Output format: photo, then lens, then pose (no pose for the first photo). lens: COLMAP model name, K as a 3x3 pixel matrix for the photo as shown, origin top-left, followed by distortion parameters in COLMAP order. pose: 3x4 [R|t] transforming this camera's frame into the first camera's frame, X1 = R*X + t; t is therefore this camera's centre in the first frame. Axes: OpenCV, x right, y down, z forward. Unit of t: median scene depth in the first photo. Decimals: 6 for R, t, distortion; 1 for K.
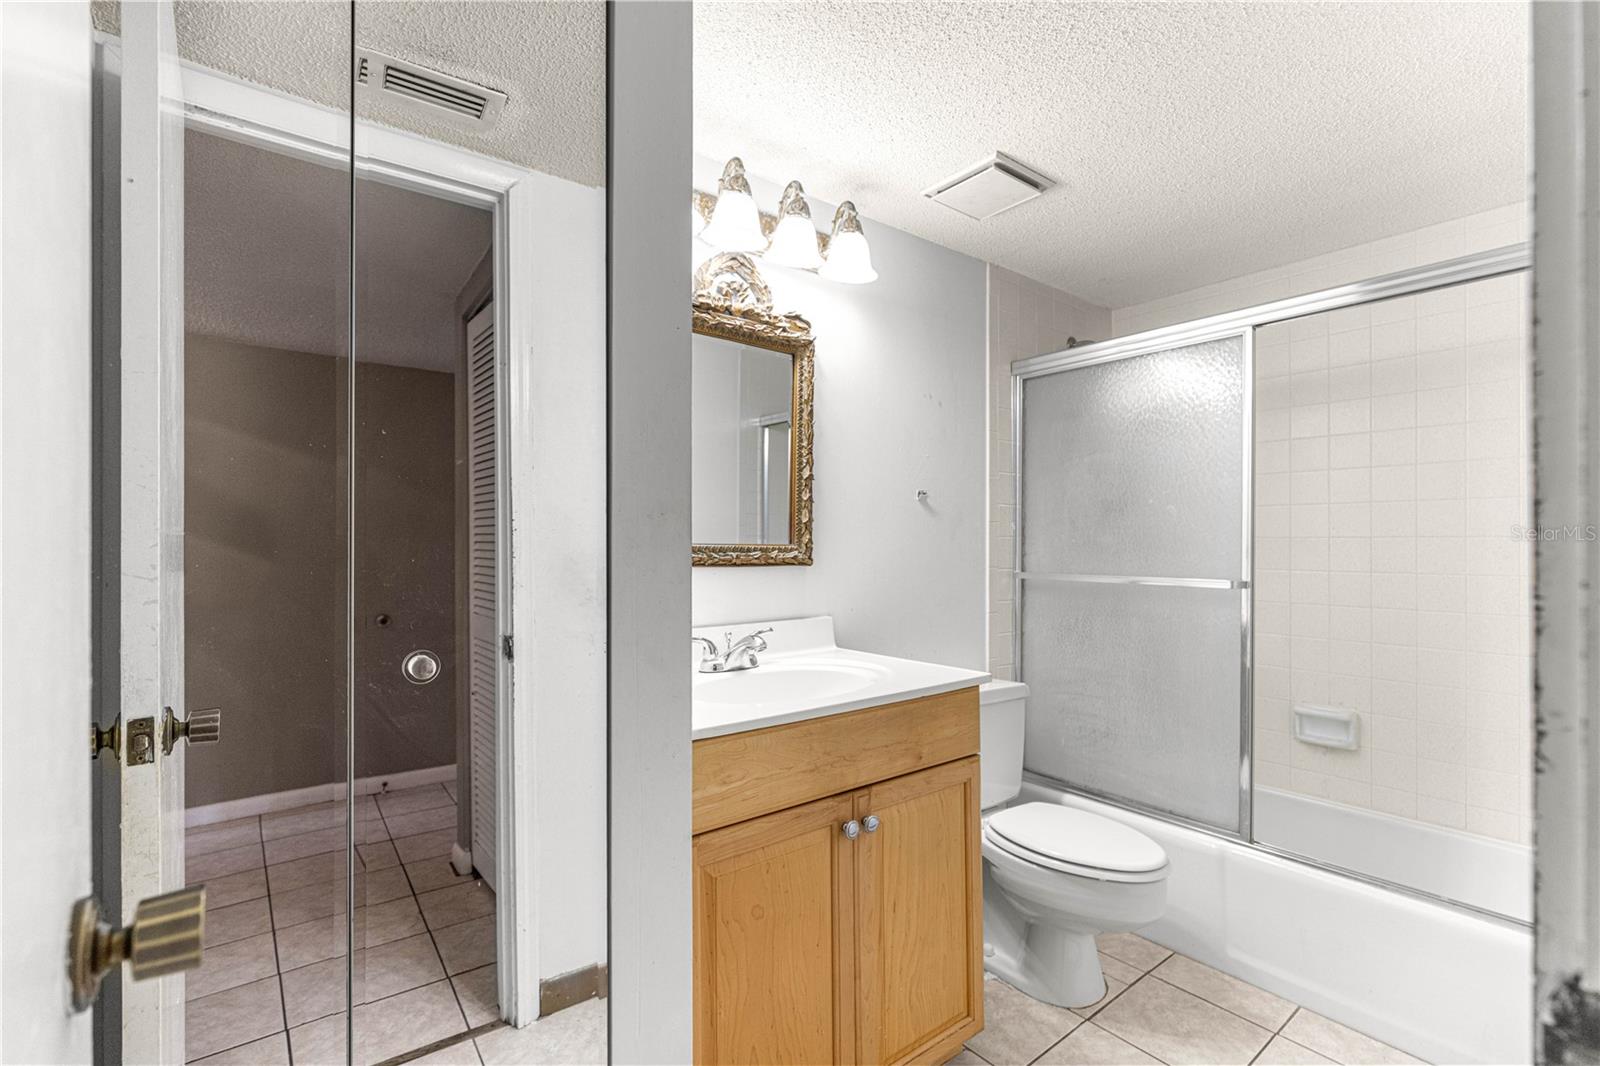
lens RADIAL K [[718.3, 0, 796.2], [0, 718.3, 540.6], [0, 0, 1]] dist [-0.001515, -0.000550]
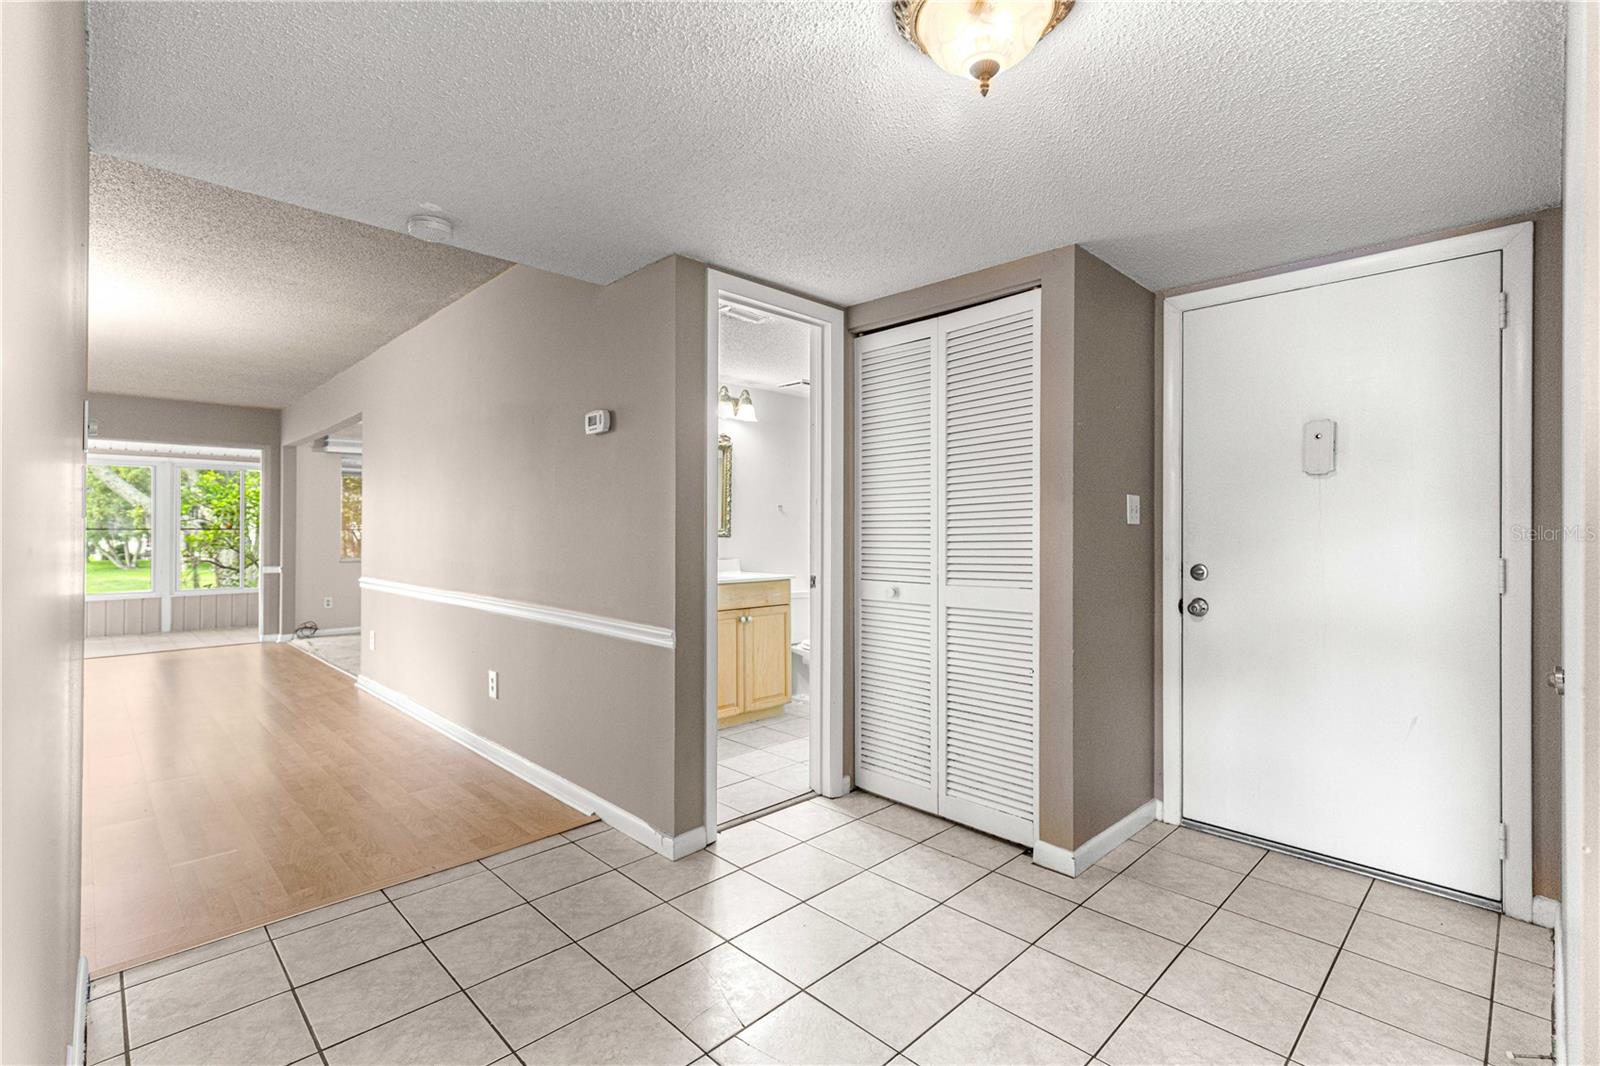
lens RADIAL K [[722.6, 0, 800.6], [0, 722.6, 531.1], [0, 0, 1]] dist [0.006142, 0.000078]
pose [[0.993648, 0.002994, 0.112493, -0.019993], [-0.003329, 0.999991, 0.002794, 0.005011], [-0.112484, -0.003151, 0.993649, -1.510496]]
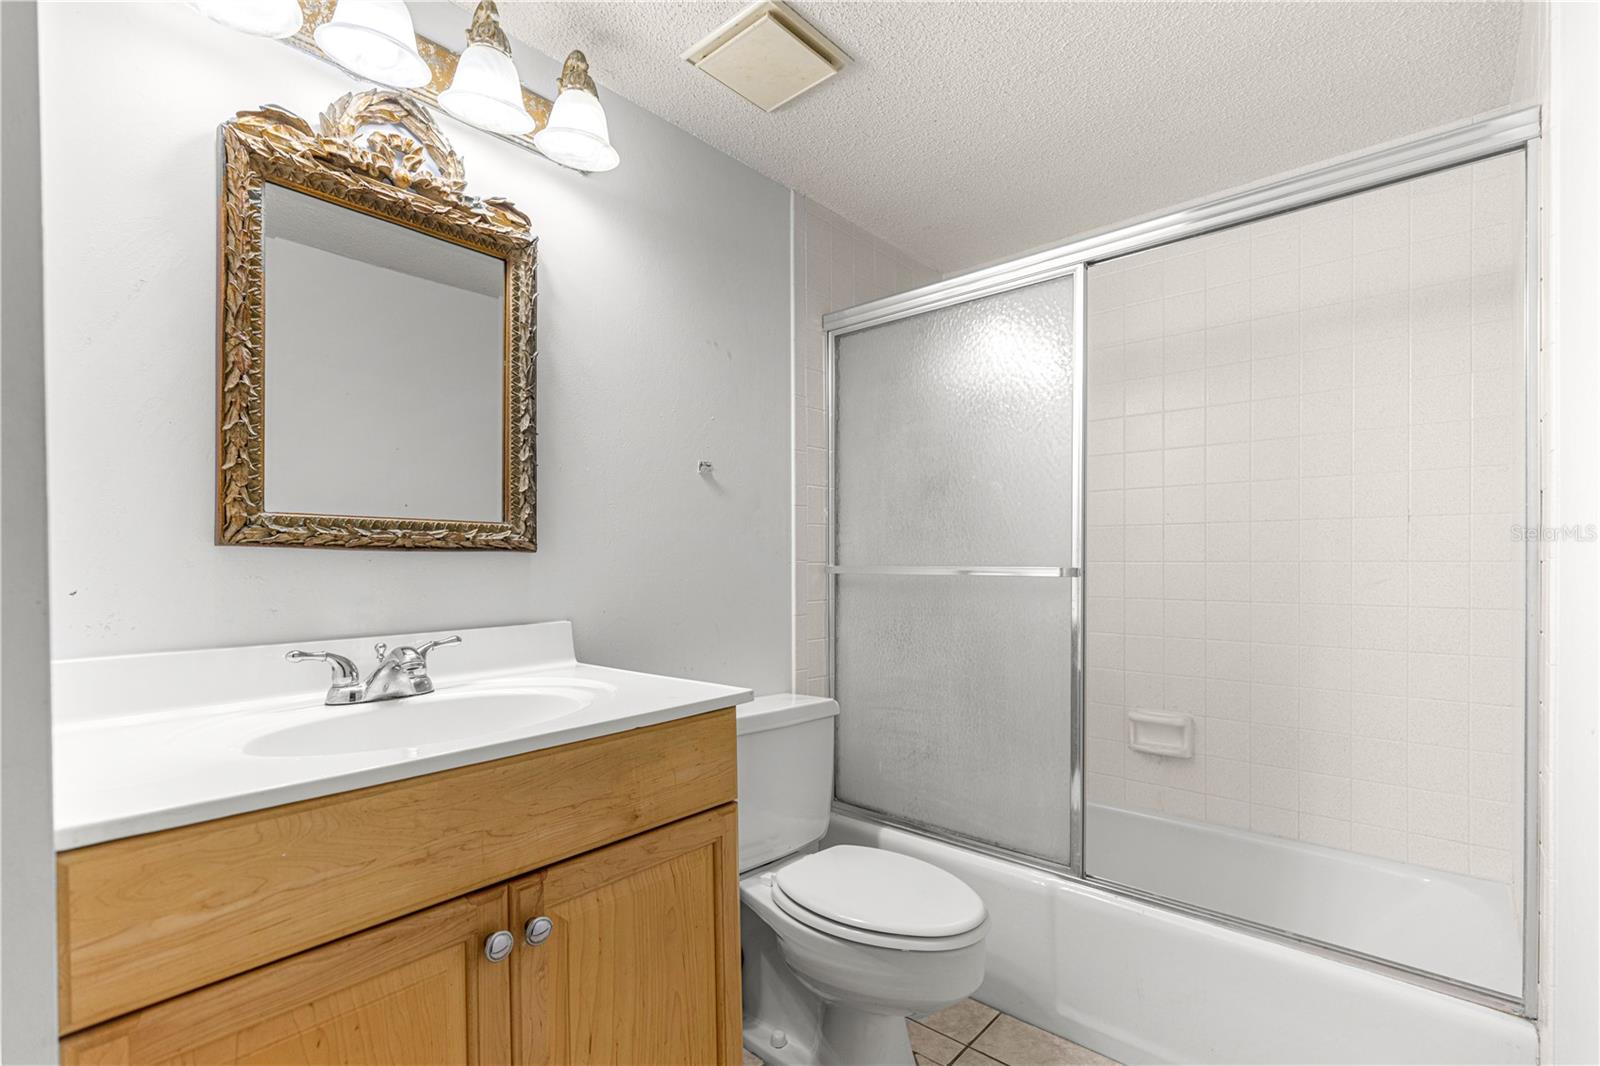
lens RADIAL K [[727.5, 0, 800.6], [0, 727.5, 564.9], [0, 0, 1]] dist [0.005691, 0.000043]
pose [[0.983173, -0.007322, 0.182531, 0.157762], [0.005298, 0.999919, 0.011576, 0.042766], [-0.182601, -0.010415, 0.983132, 0.227315]]
